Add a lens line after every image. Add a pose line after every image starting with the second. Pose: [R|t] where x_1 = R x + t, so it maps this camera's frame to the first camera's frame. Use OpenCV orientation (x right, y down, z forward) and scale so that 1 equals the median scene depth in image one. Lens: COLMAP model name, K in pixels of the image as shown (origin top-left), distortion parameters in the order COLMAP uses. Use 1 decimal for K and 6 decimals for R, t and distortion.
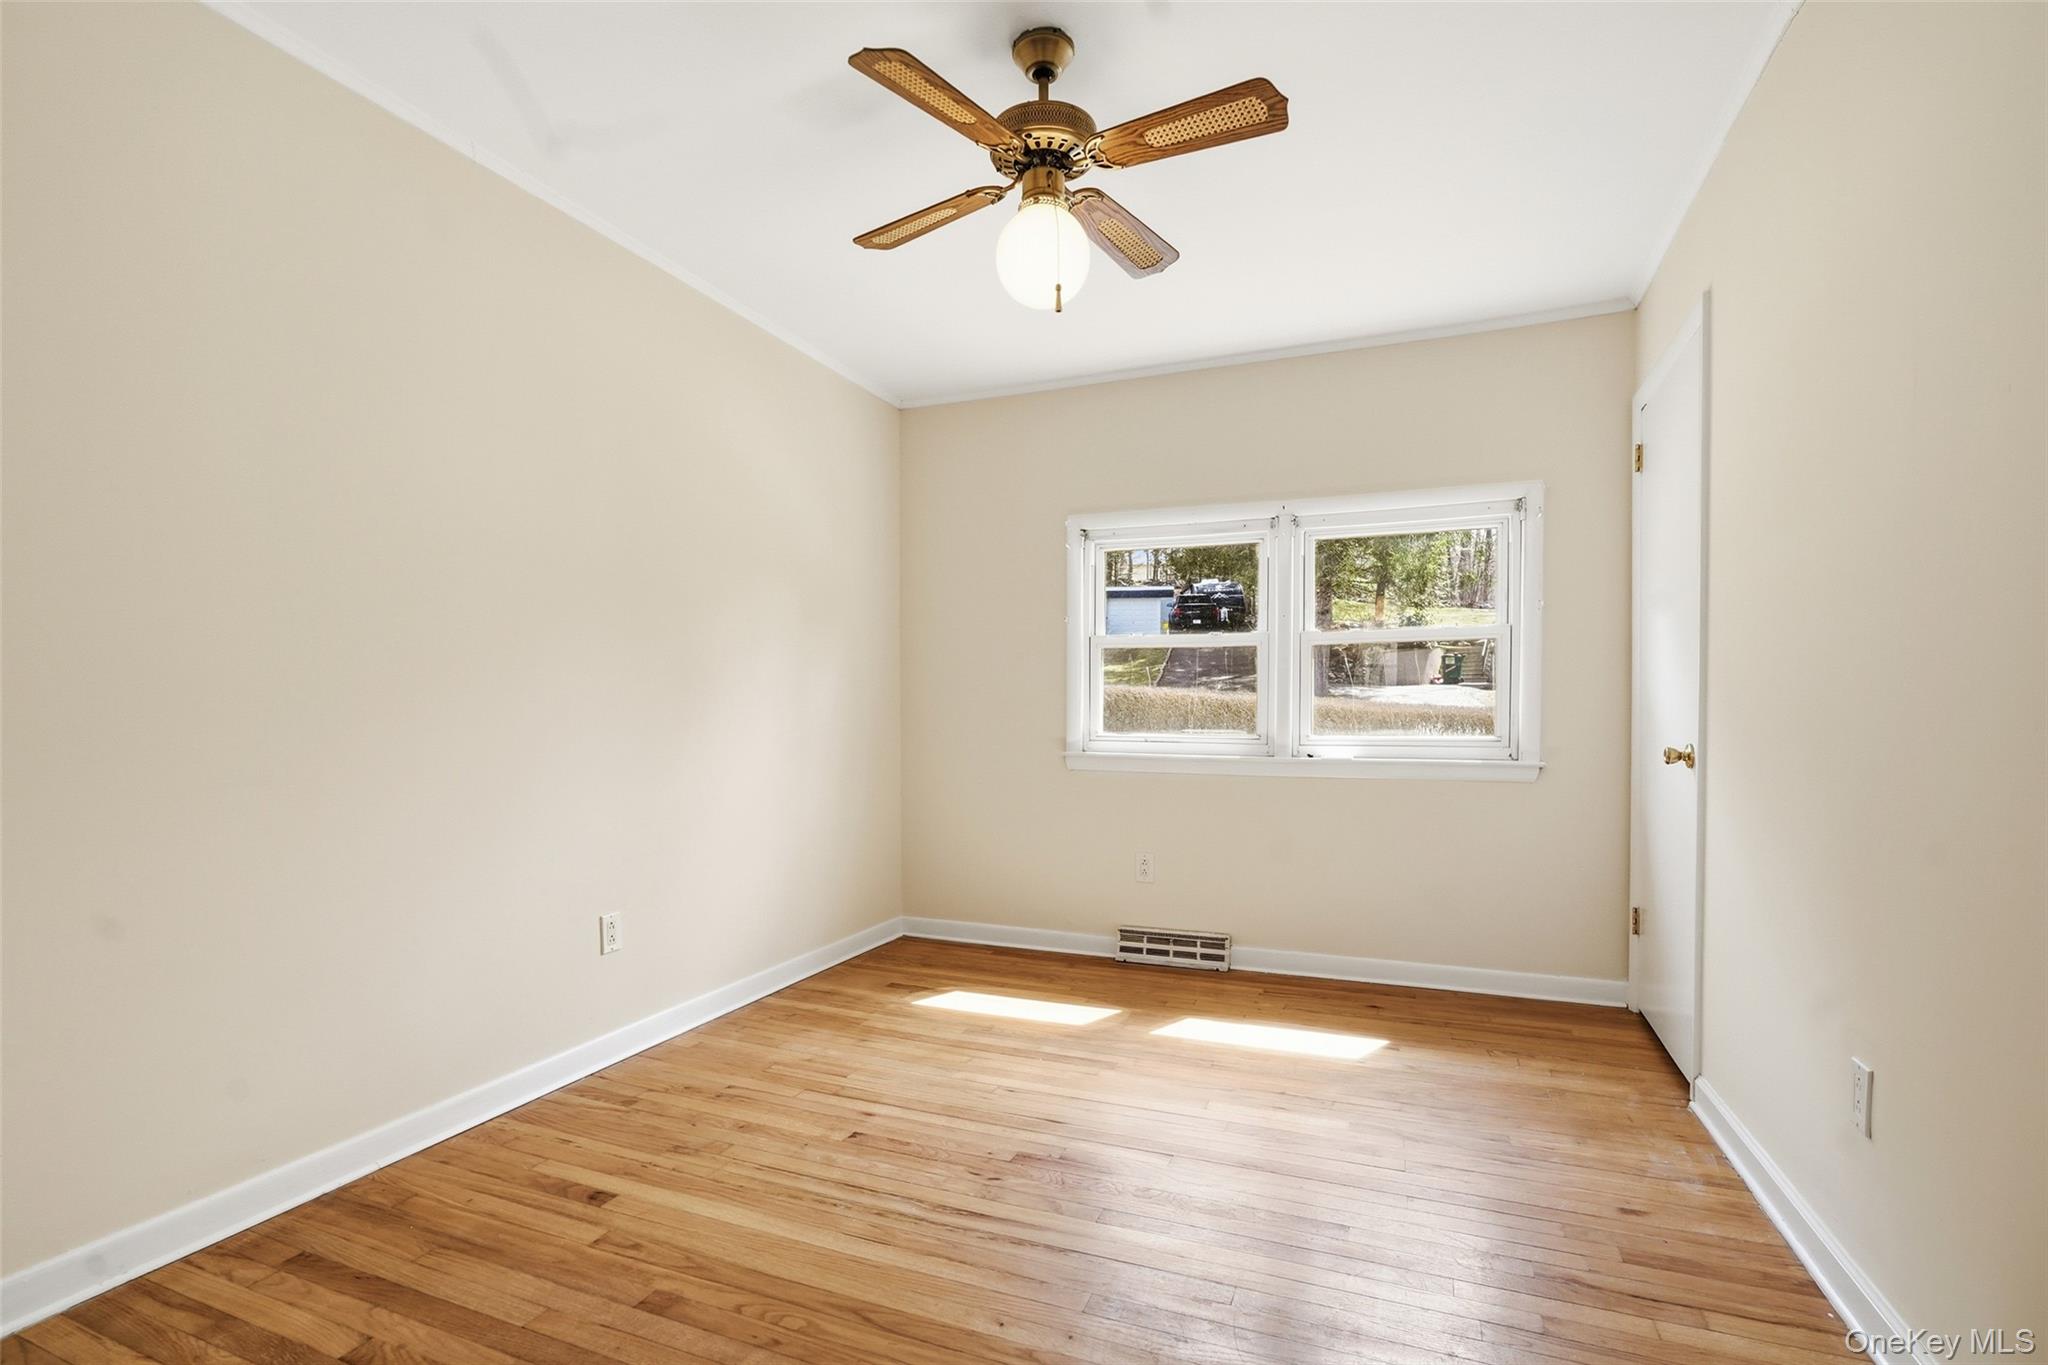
lens RADIAL K [[965.6, 0, 1018.5], [0, 965.6, 705.4], [0, 0, 1]] dist [-0.001673, 0.001330]
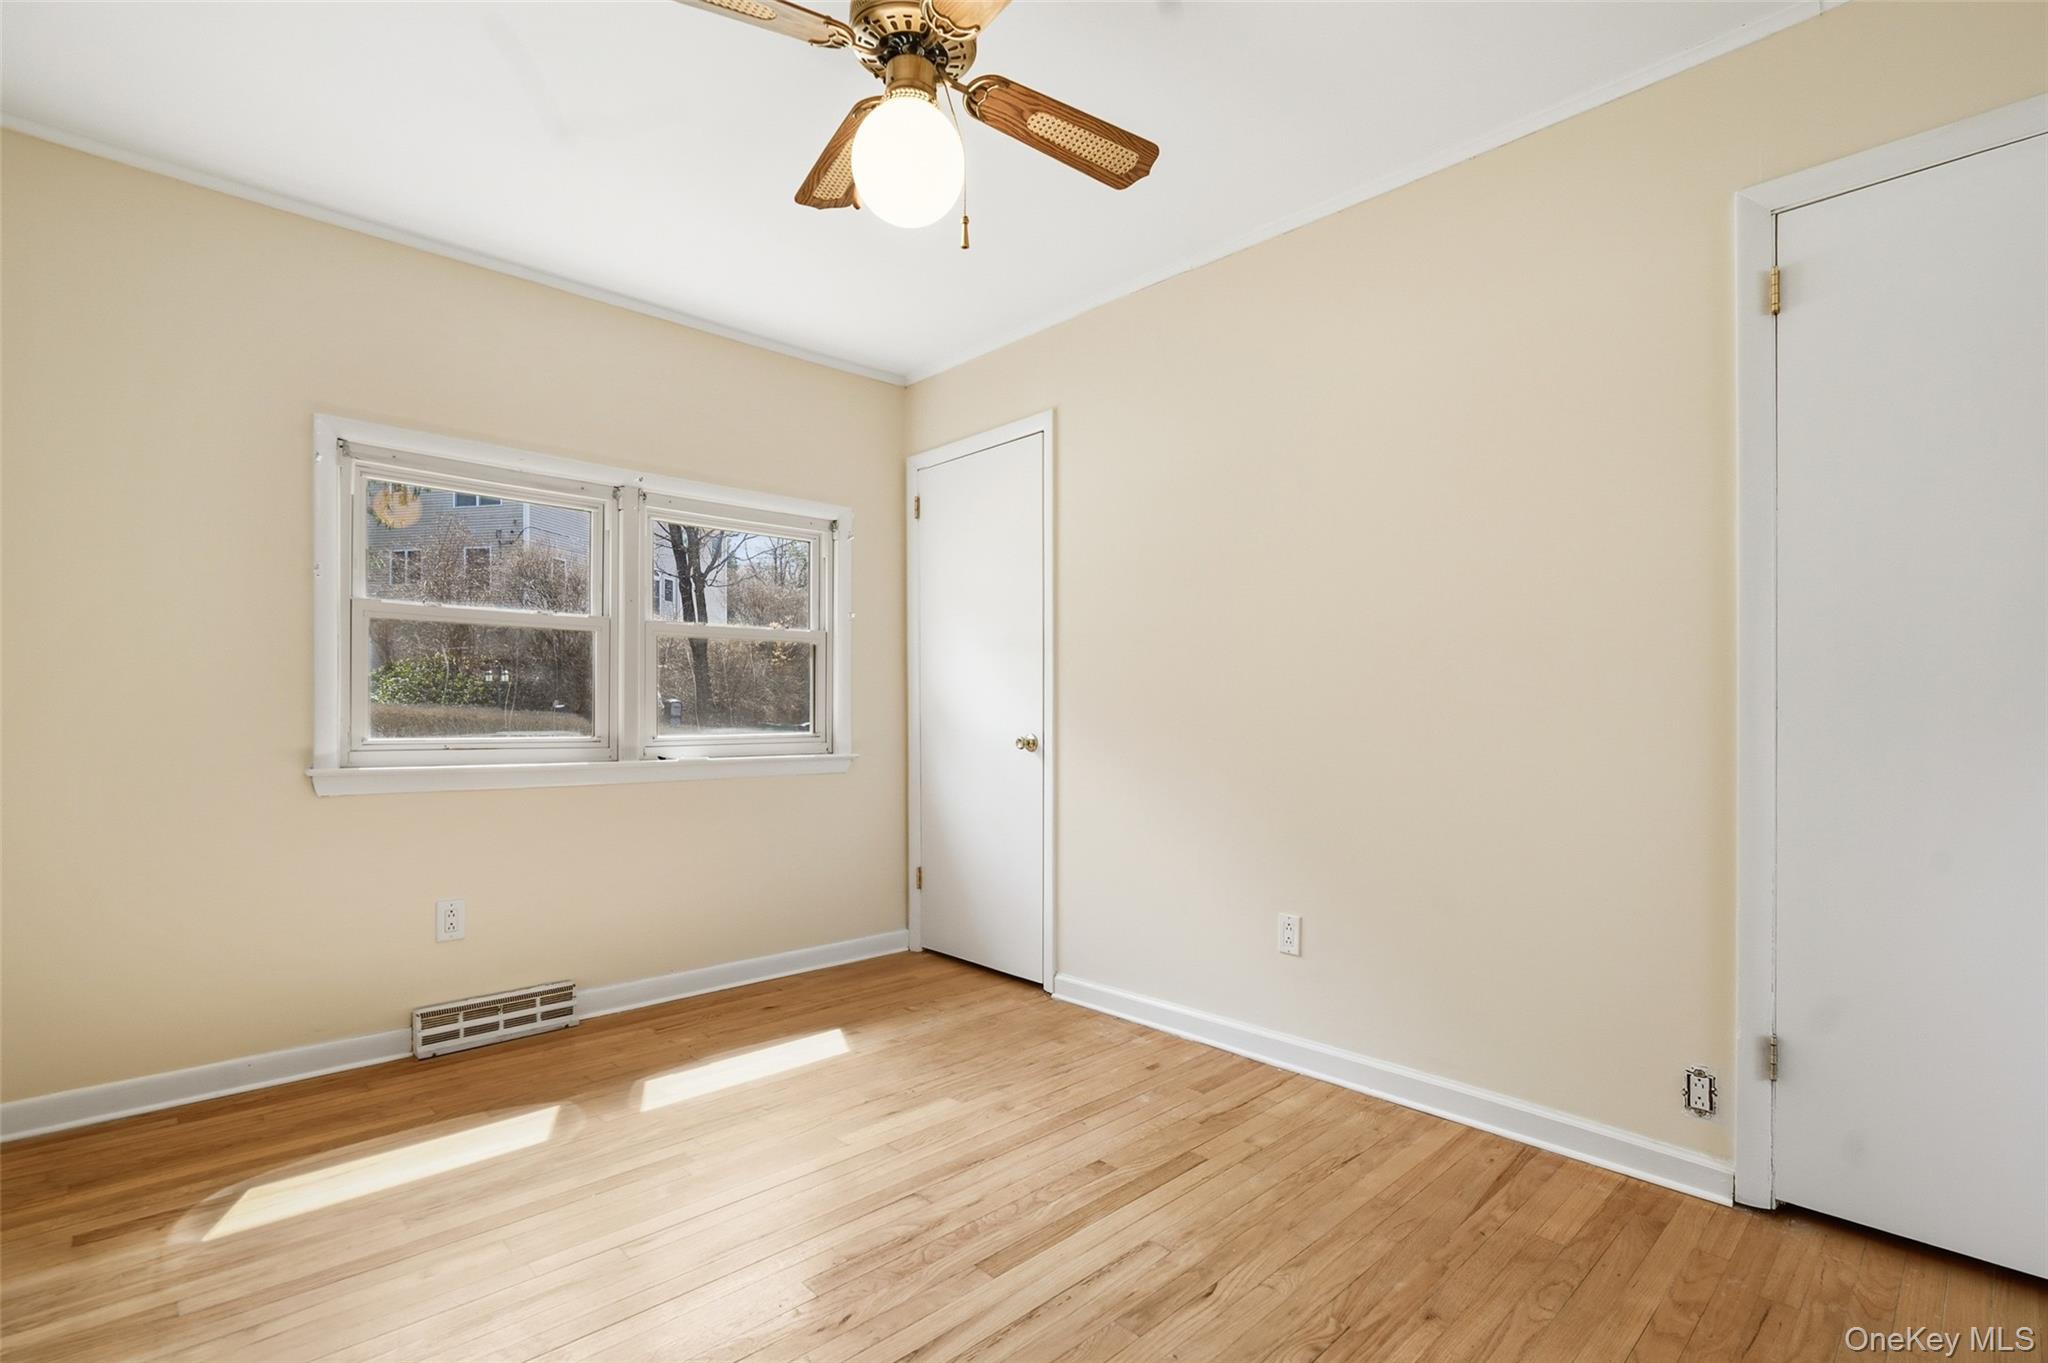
lens RADIAL K [[950.7, 0, 1049.9], [0, 950.7, 693.9], [0, 0, 1]] dist [-0.019458, 0.010416]
pose [[0.400155, 0.017859, 0.916274, -0.393176], [-0.008161, 0.999840, -0.015924, 0.003293], [-0.916411, -0.001105, 0.400236, 0.330987]]
